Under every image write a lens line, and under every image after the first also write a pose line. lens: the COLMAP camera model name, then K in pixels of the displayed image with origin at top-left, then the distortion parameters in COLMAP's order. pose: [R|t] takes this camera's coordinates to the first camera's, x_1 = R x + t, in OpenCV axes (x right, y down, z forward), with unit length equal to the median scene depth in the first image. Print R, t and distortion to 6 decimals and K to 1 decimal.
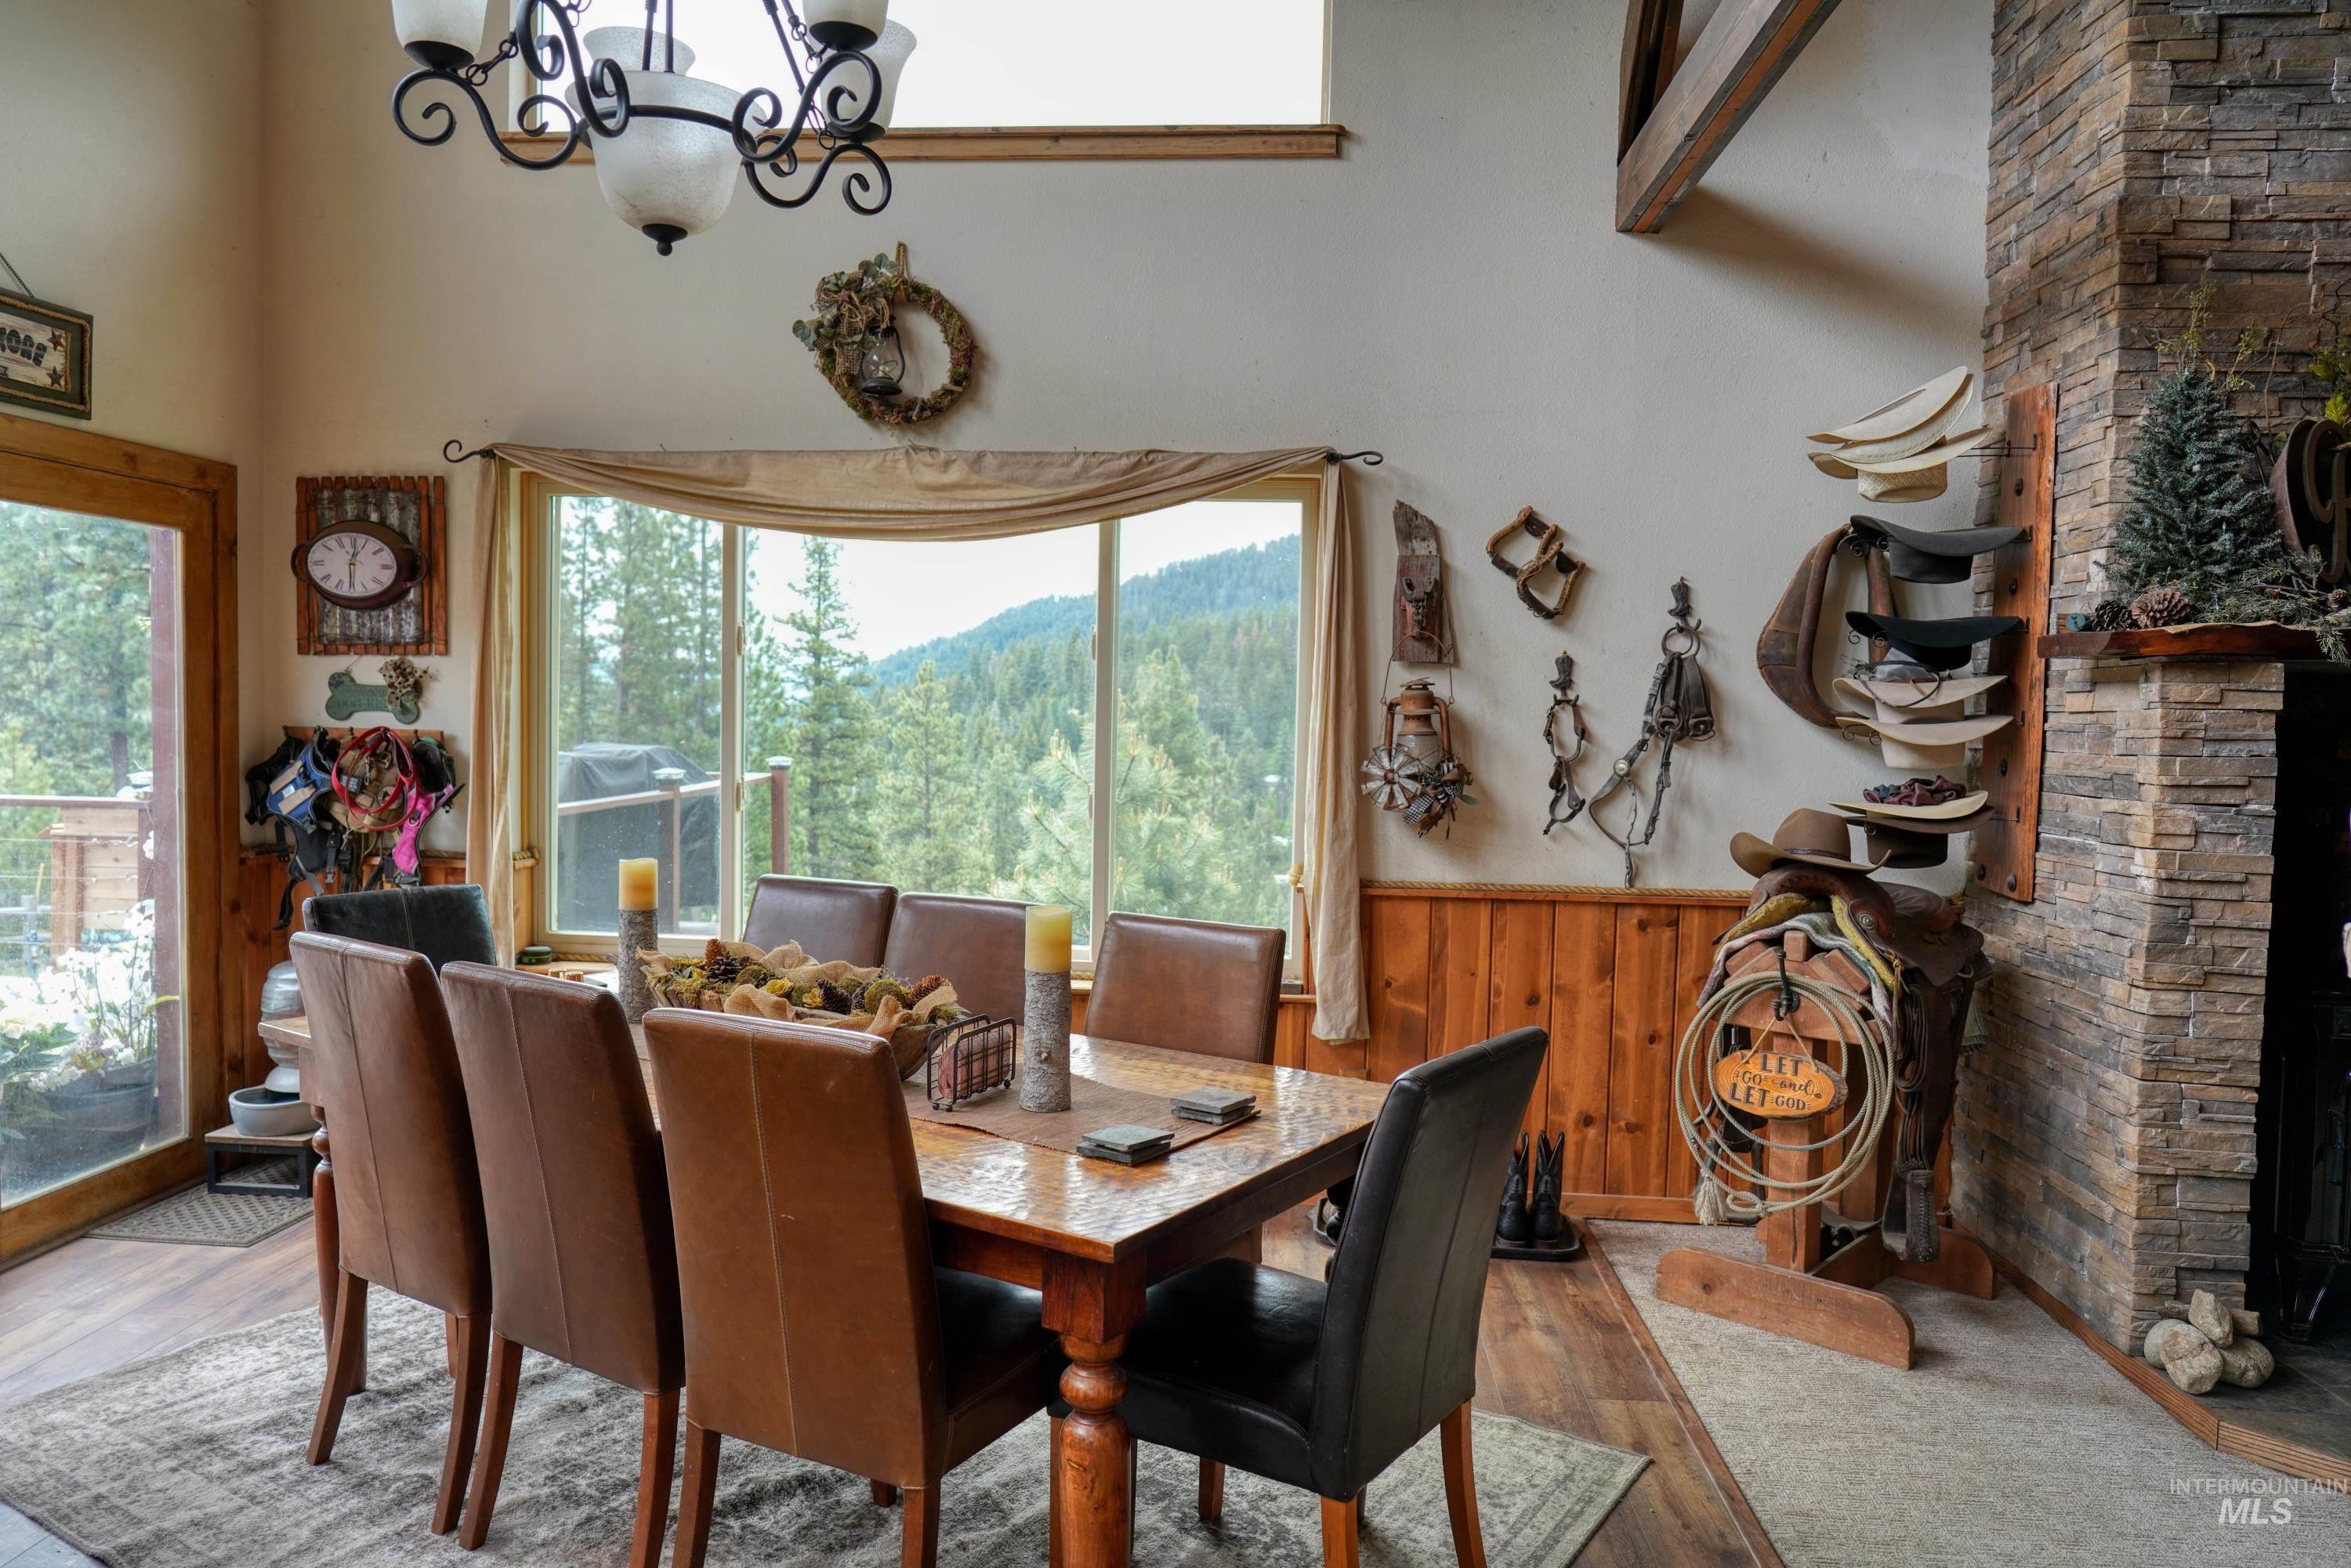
lens RADIAL K [[1637.0, 0, 1134.9], [0, 1637.0, 791.4], [0, 0, 1]] dist [-0.050507, 0.045843]
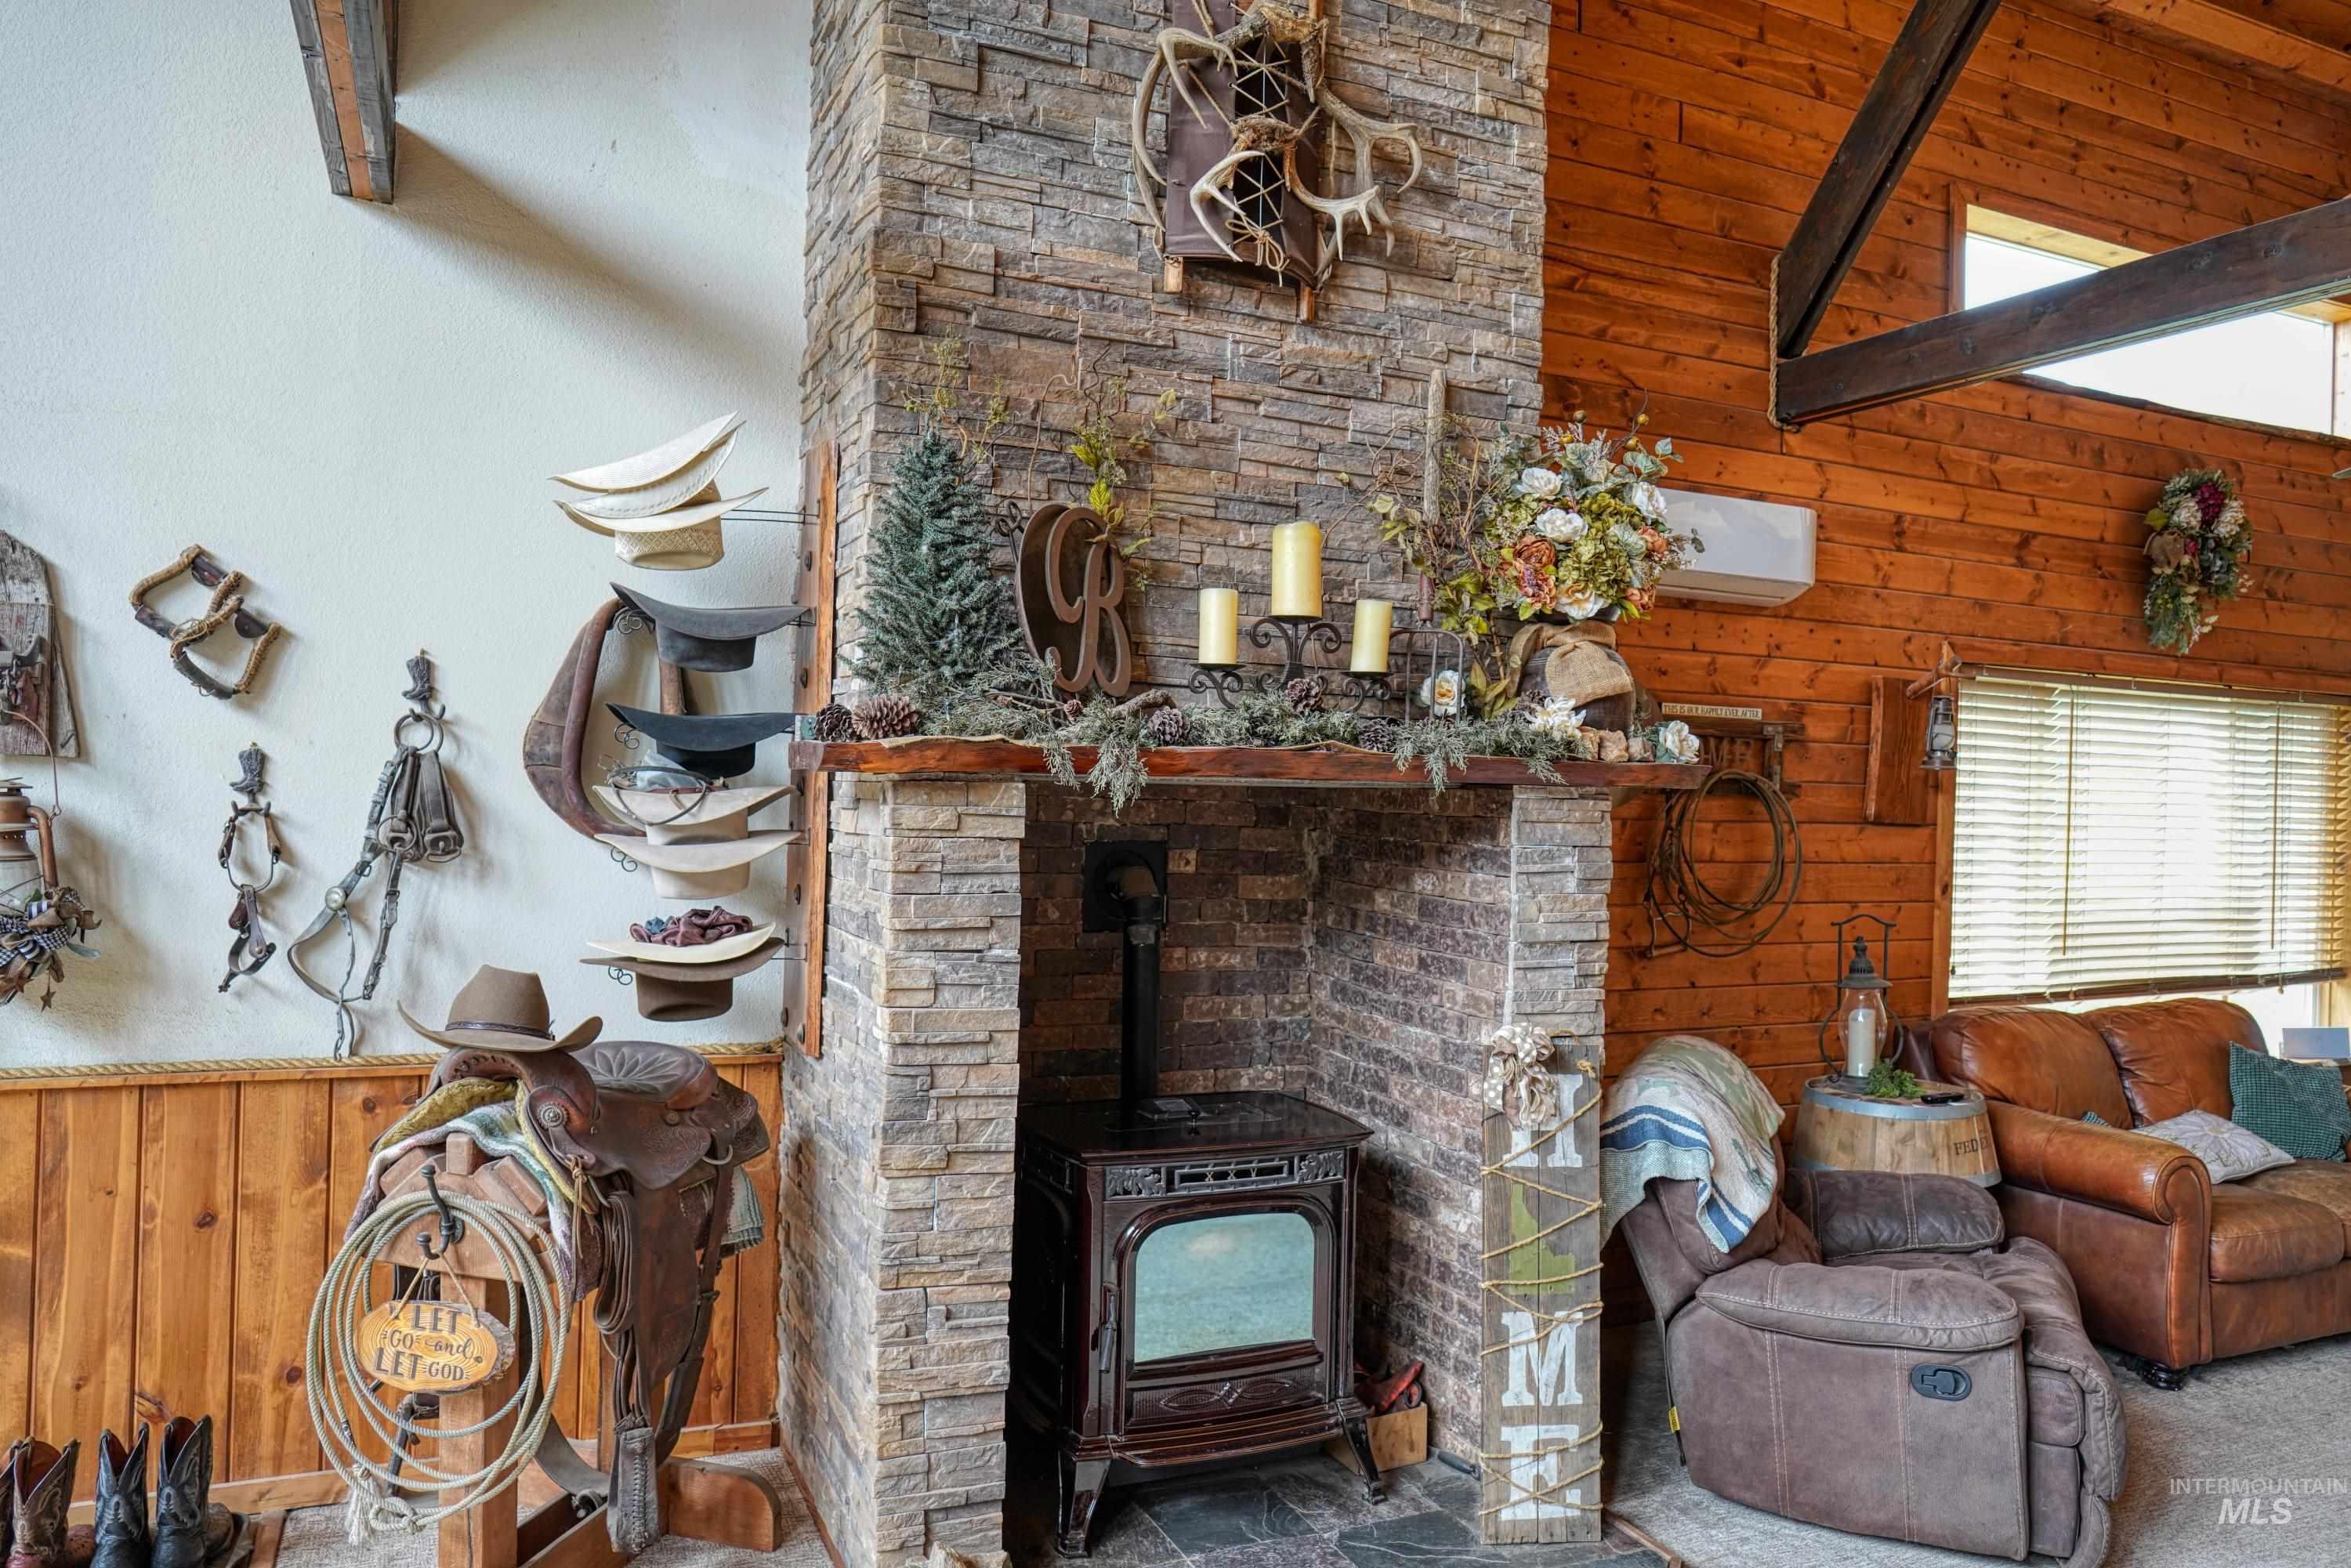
lens RADIAL K [[1637.0, 0, 1185.3], [0, 1637.0, 782.9], [0, 0, 1]] dist [-0.050507, 0.045843]
pose [[0.872985, 0.006992, 0.487697, 0.333298], [0.012201, 0.999271, -0.036168, -0.043466], [-0.487595, 0.037524, 0.872263, 0.184922]]
